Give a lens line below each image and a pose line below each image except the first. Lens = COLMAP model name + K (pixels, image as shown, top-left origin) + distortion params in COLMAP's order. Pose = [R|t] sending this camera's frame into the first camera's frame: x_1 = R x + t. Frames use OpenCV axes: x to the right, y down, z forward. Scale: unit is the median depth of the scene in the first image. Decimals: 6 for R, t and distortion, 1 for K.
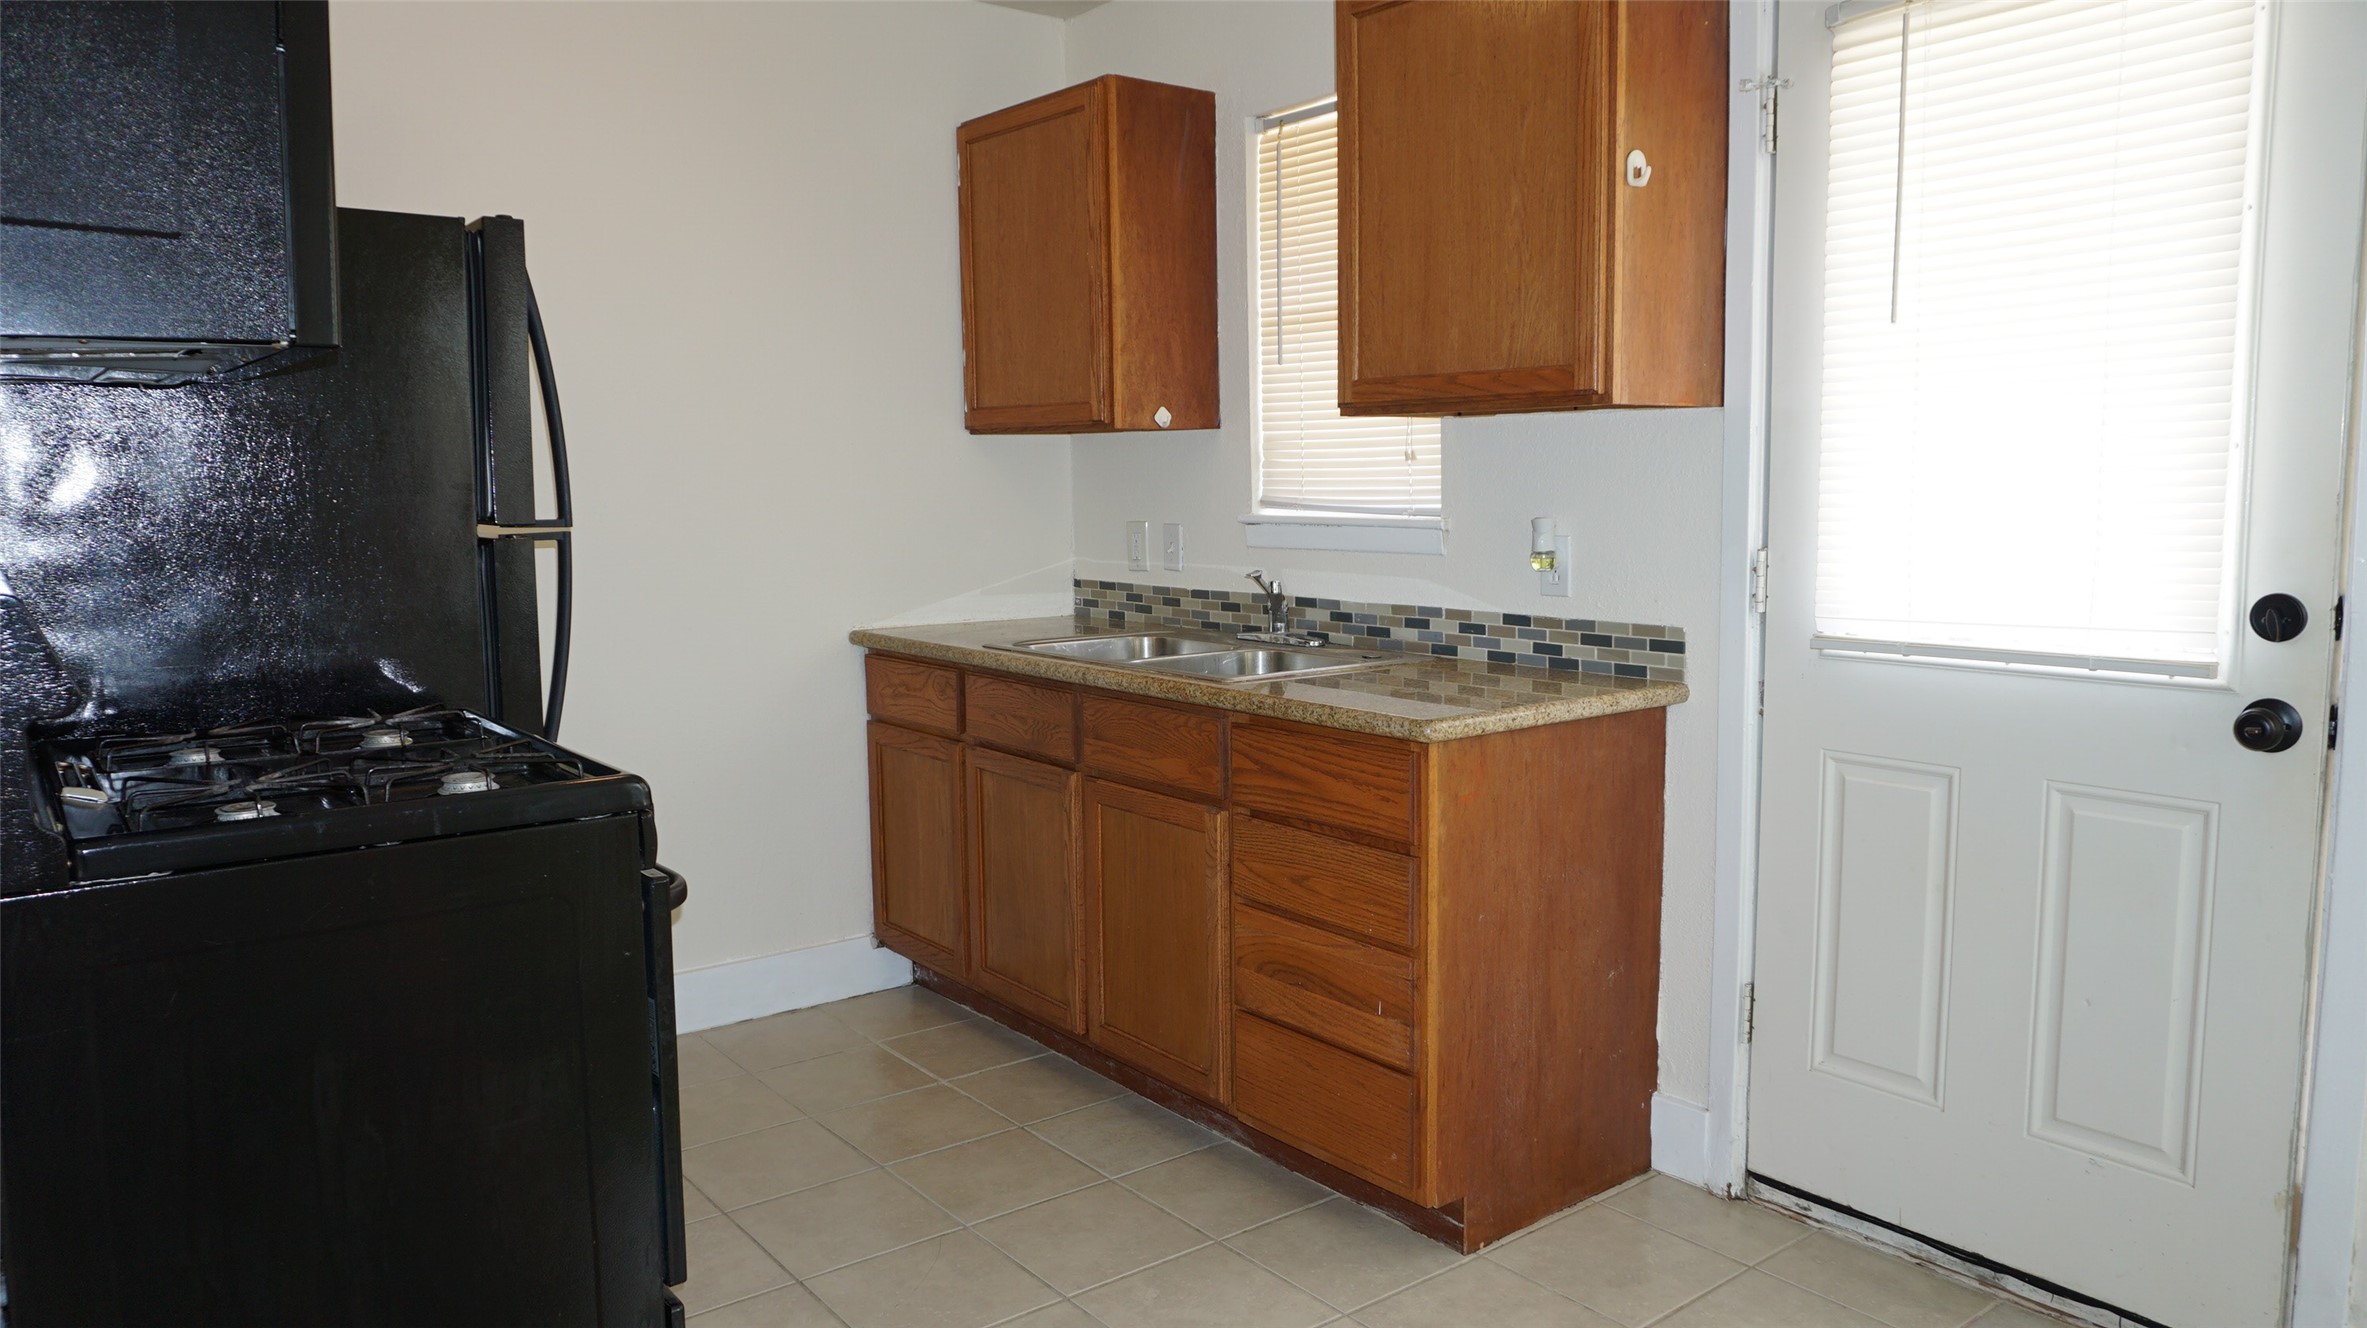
lens RADIAL K [[1585.7, 0, 1183.5], [0, 1585.7, 664.0], [0, 0, 1]] dist [-0.041937, 0.028975]
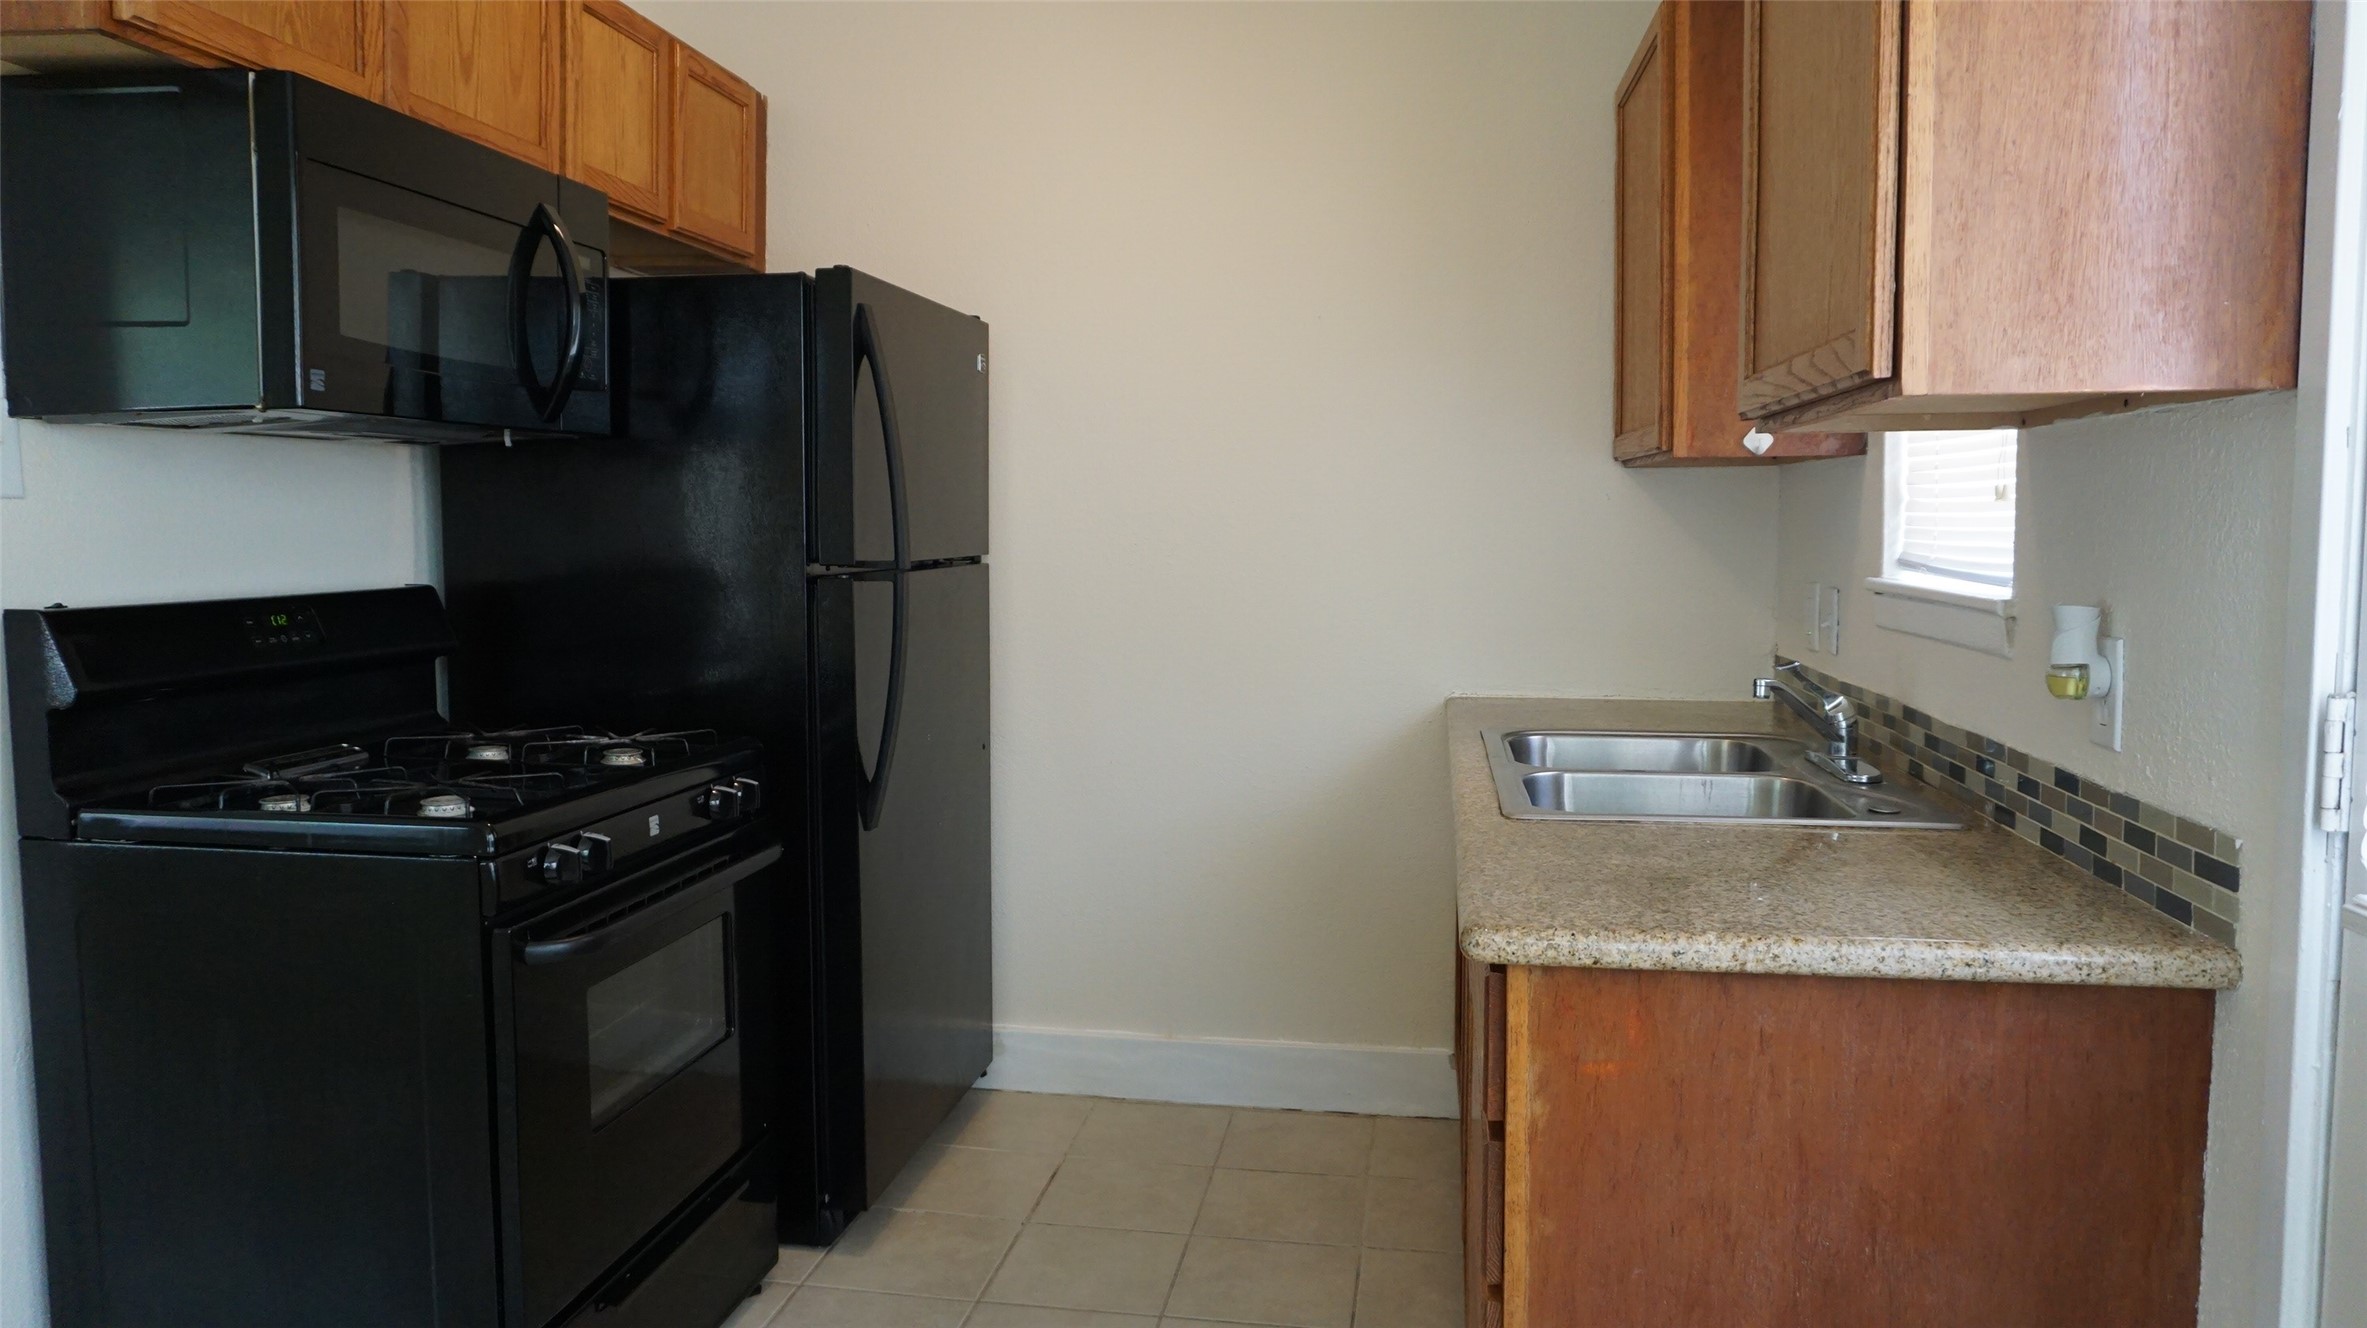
lens RADIAL K [[1585.7, 0, 1183.5], [0, 1585.7, 664.0], [0, 0, 1]] dist [-0.041937, 0.028975]
pose [[0.681433, 0.073539, -0.728176, 0.443336], [-0.088726, 0.995902, 0.017547, -0.056879], [0.726482, 0.052651, 0.685165, 0.420164]]
